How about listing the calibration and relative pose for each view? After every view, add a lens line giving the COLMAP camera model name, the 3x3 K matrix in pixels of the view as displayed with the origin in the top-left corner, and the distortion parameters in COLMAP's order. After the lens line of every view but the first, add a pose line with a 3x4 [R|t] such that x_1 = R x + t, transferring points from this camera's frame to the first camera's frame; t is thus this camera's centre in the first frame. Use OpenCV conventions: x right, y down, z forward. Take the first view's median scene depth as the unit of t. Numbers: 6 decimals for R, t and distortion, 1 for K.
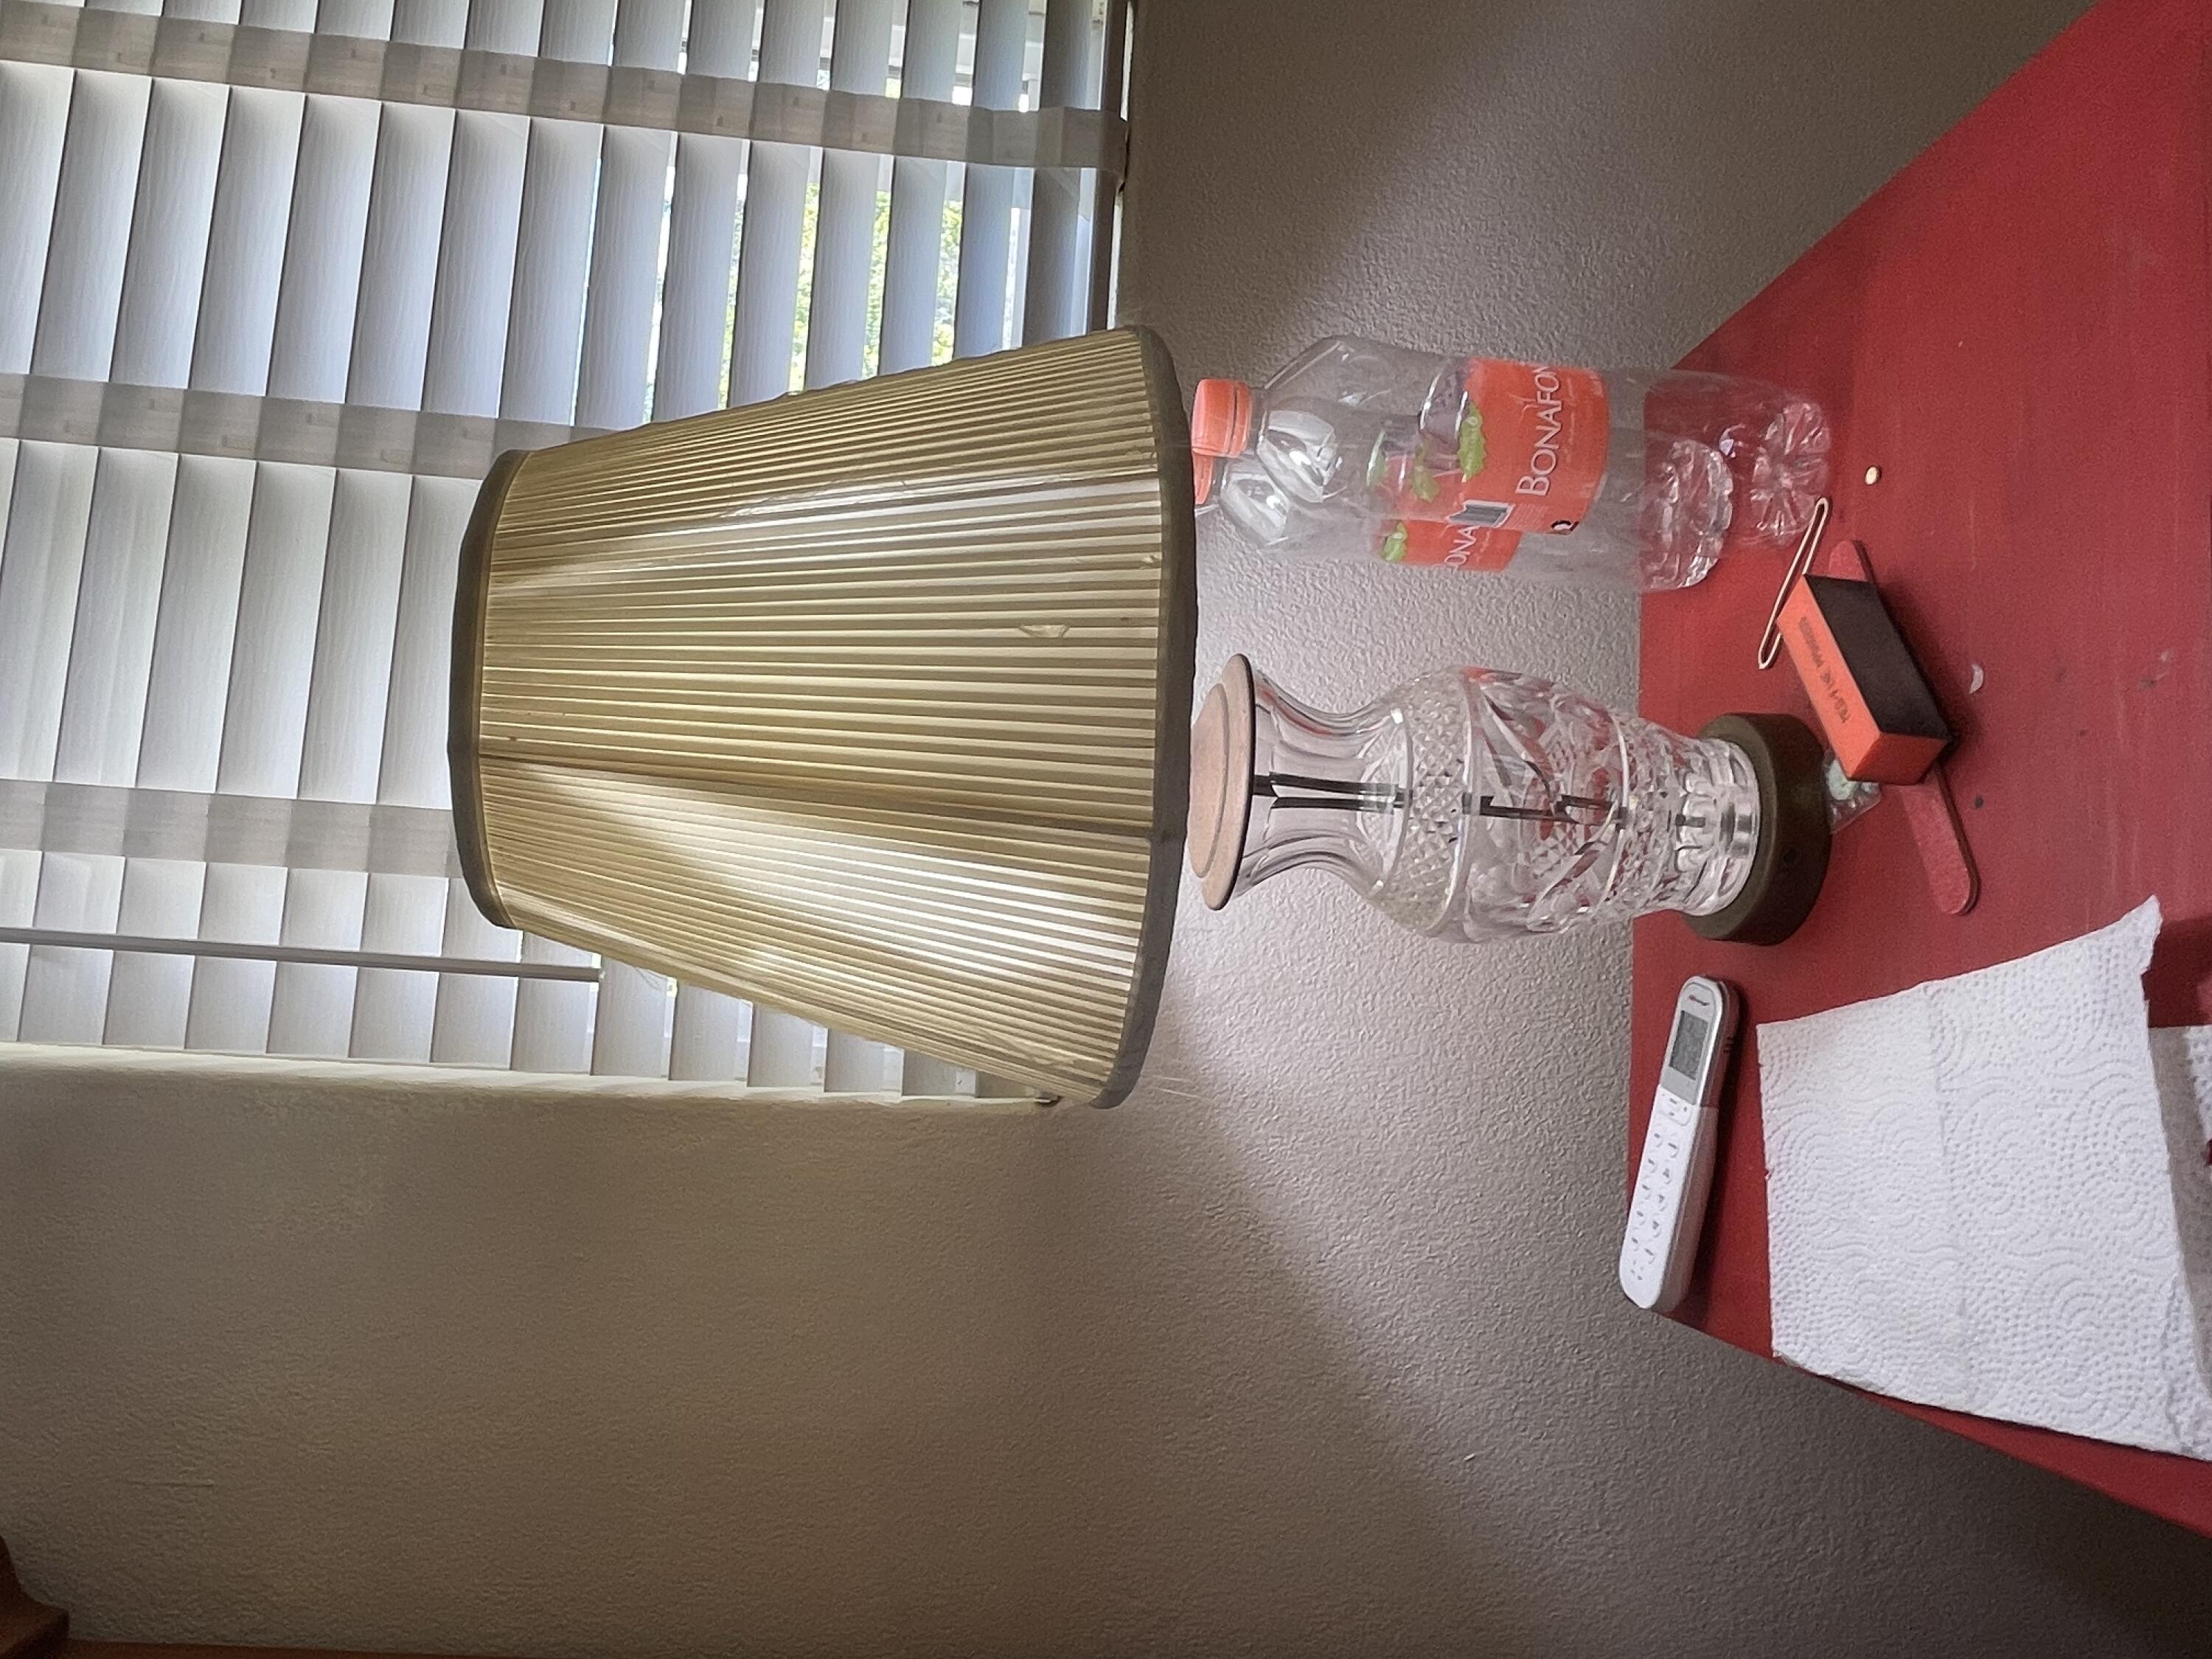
lens RADIAL K [[1596.1, 0, 1089.8], [0, 1596.1, 824.9], [0, 0, 1]] dist [0.032823, -0.065635]
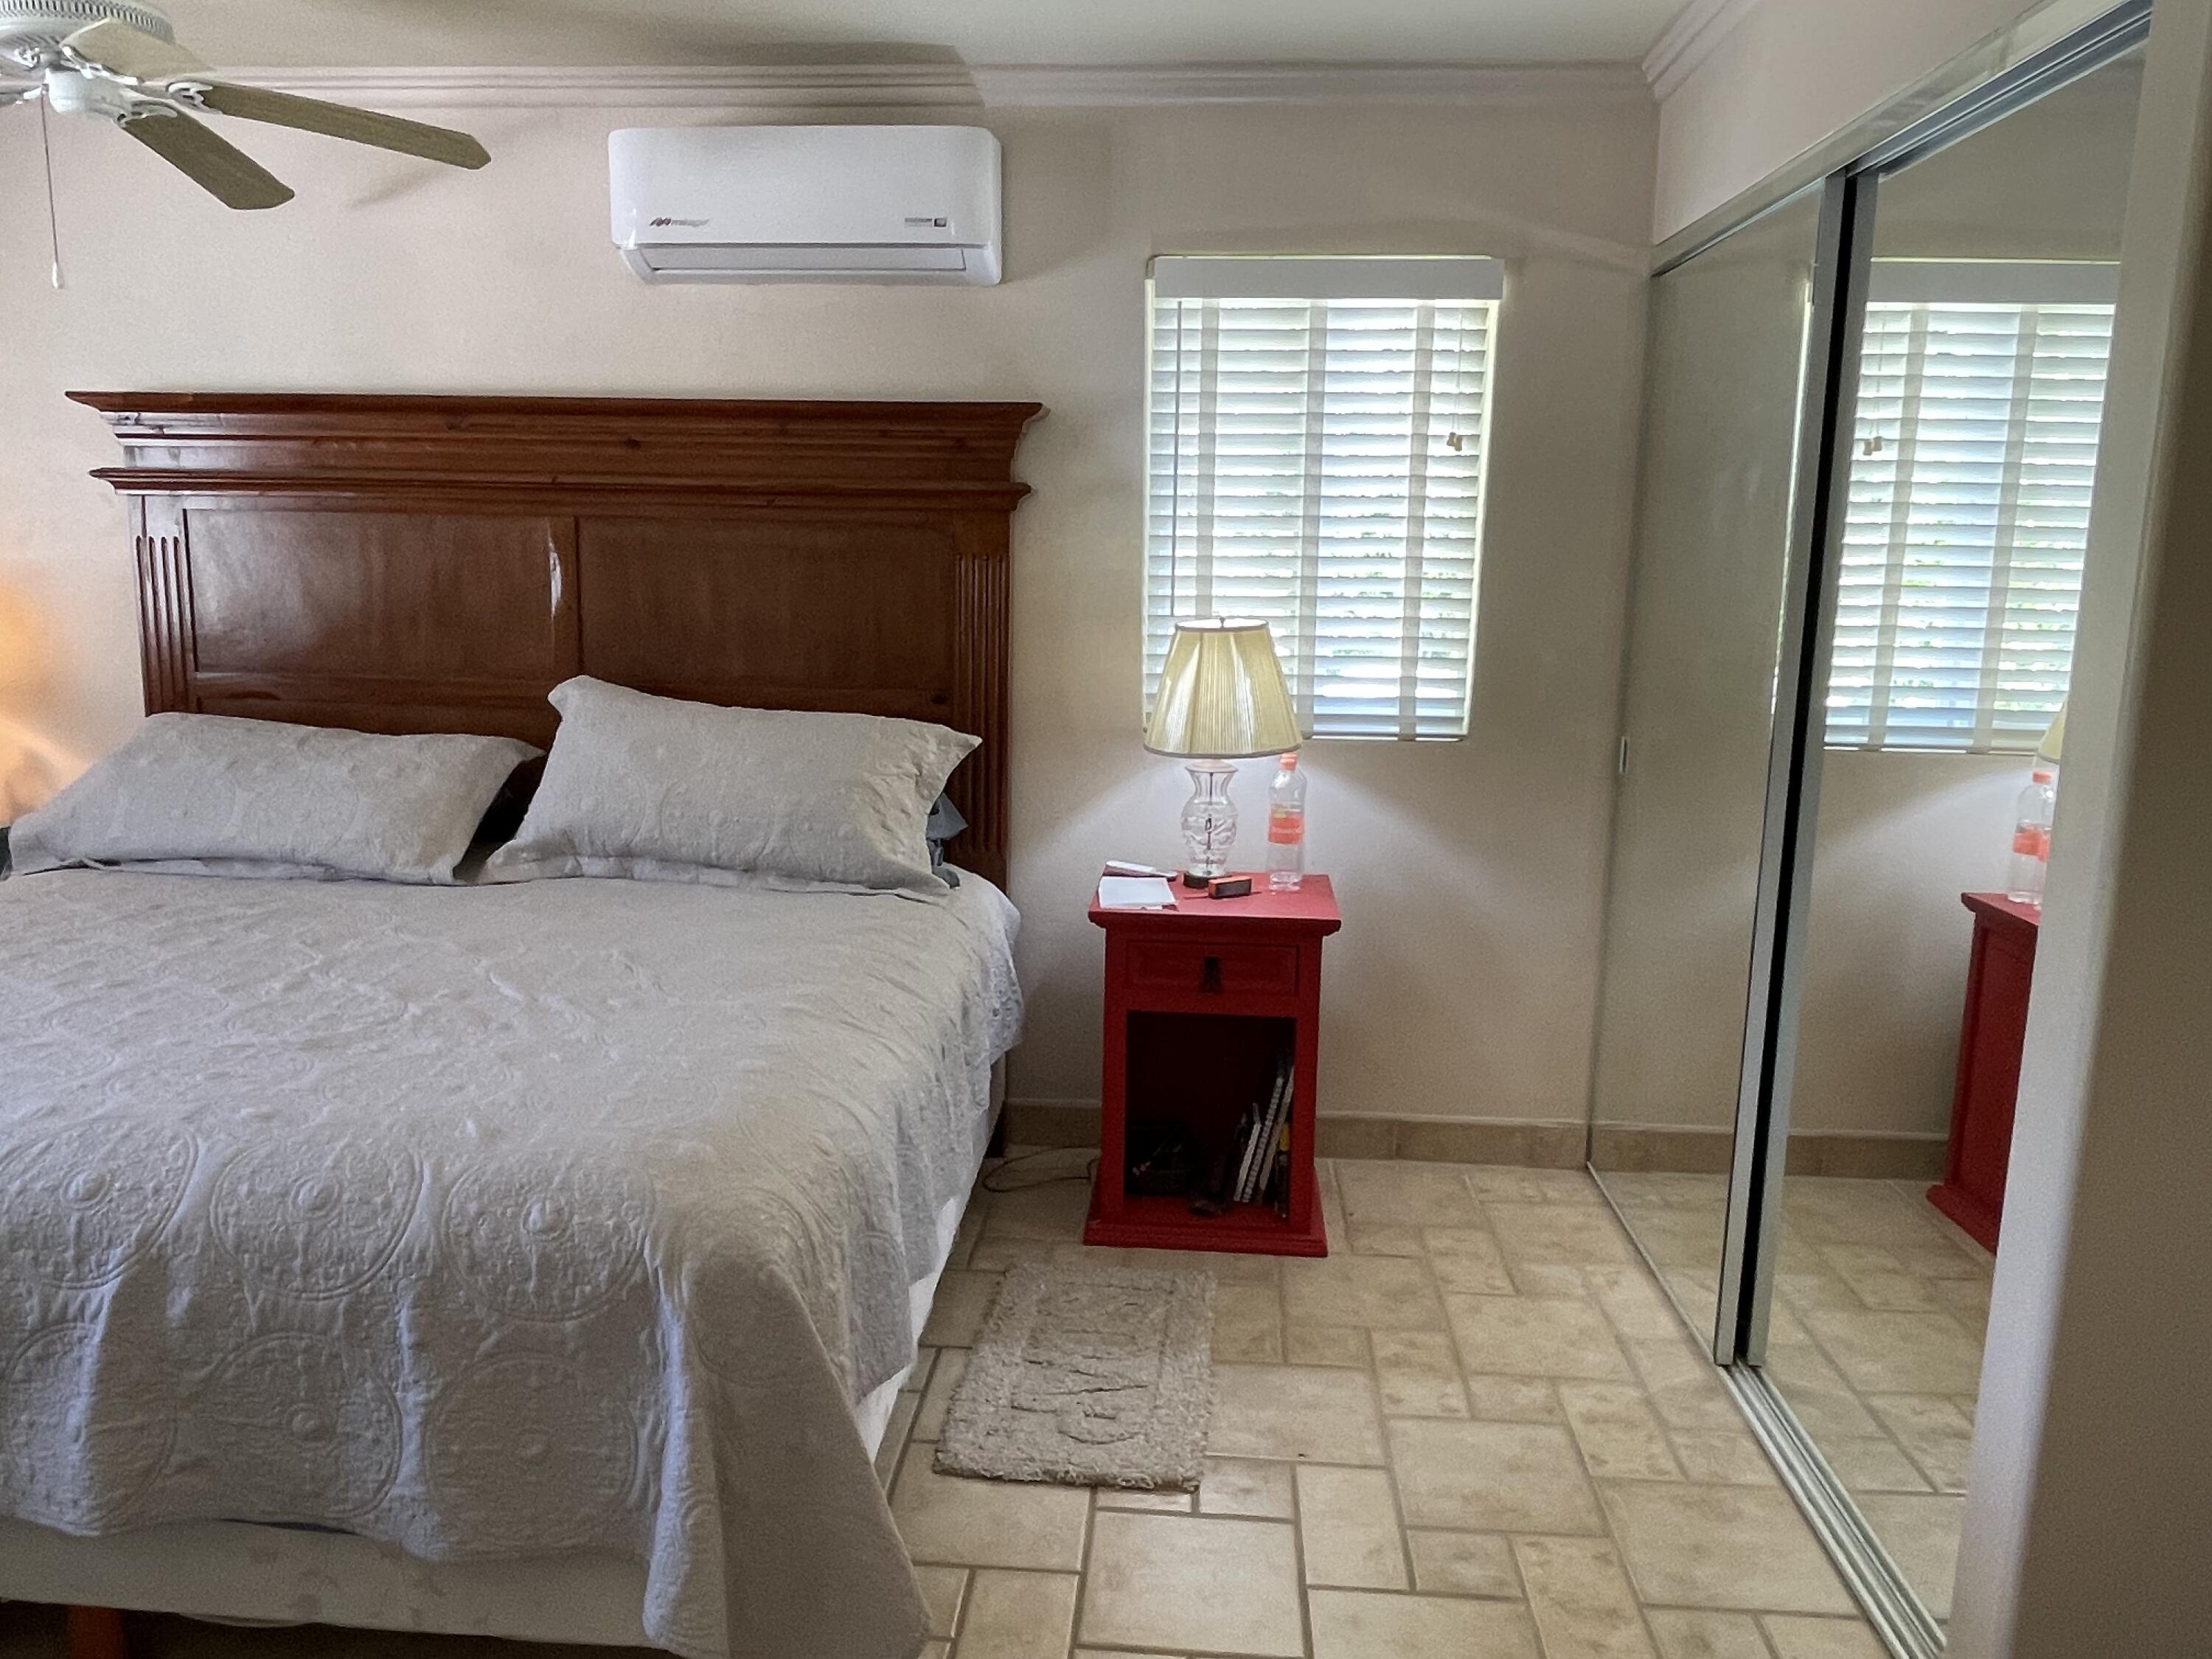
lens RADIAL K [[1596.1, 0, 1089.8], [0, 1596.1, 824.9], [0, 0, 1]] dist [0.032823, -0.065635]
pose [[0.043149, 0.996833, 0.066797, -0.063810], [-0.976999, 0.028126, 0.211380, -0.521098], [0.208832, -0.074382, 0.975119, -2.895983]]
